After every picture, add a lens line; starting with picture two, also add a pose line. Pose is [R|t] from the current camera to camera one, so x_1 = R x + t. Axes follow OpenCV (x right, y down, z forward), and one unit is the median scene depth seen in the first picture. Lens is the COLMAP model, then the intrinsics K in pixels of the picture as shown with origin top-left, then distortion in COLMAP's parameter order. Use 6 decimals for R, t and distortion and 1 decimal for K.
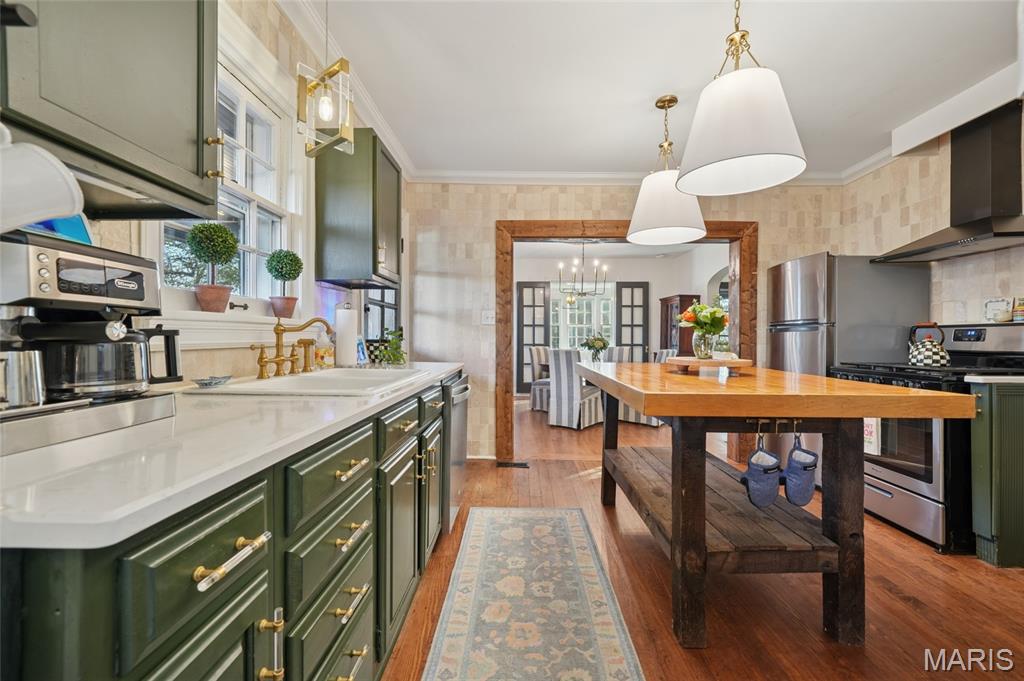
lens RADIAL K [[423.7, 0, 512.7], [0, 423.7, 340.2], [0, 0, 1]] dist [-0.010544, 0.000131]
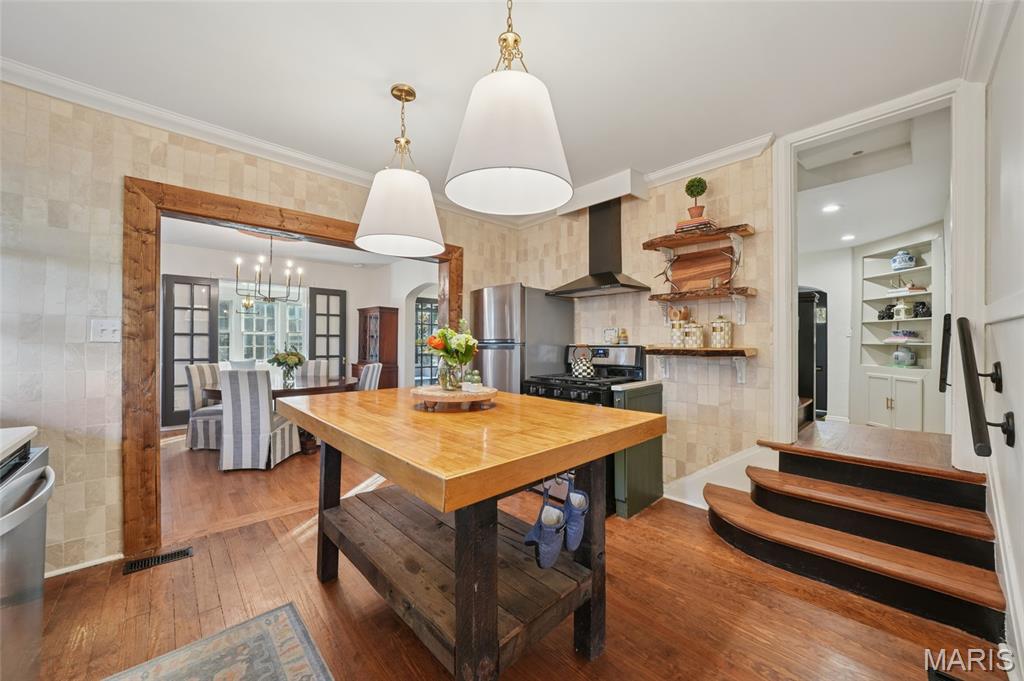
lens RADIAL K [[381.3, 0, 512.4], [0, 381.3, 340.4], [0, 0, 1]] dist [-0.013285, 0.001154]
pose [[0.720386, 0.002903, 0.693567, -0.010636], [0.000346, 0.999990, -0.004545, -0.036101], [-0.693573, 0.003514, 0.720378, 0.203722]]
